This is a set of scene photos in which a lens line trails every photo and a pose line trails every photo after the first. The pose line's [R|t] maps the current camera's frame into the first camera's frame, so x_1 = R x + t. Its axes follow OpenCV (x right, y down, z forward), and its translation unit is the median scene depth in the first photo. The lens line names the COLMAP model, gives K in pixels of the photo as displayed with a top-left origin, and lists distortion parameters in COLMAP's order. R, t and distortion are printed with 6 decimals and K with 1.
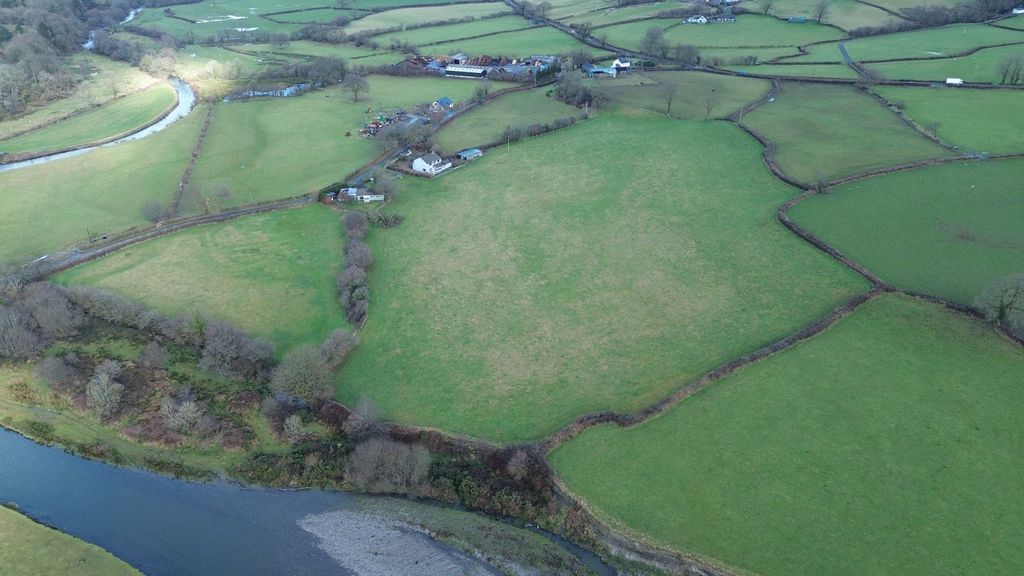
lens RADIAL K [[720.7, 0, 512.3], [0, 720.7, 285.3], [0, 0, 1]] dist [0.076810, -0.068543]
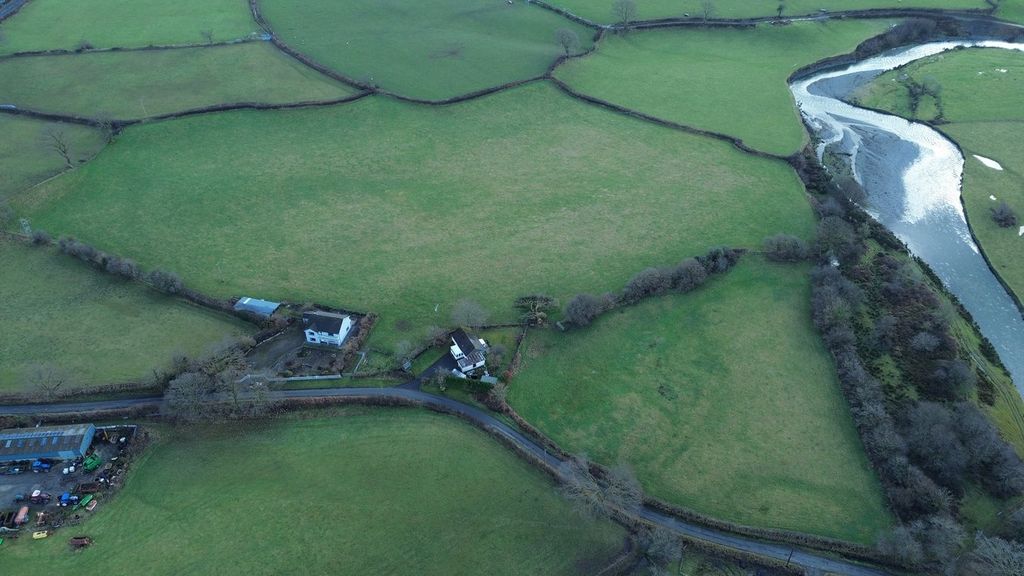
lens RADIAL K [[720.7, 0, 512.3], [0, 720.7, 285.3], [0, 0, 1]] dist [0.076810, -0.068543]
pose [[-0.347014, -0.586225, 0.732067, -0.649291], [0.420062, 0.600748, 0.680184, -0.583384], [-0.838528, 0.543546, 0.037783, 0.835322]]
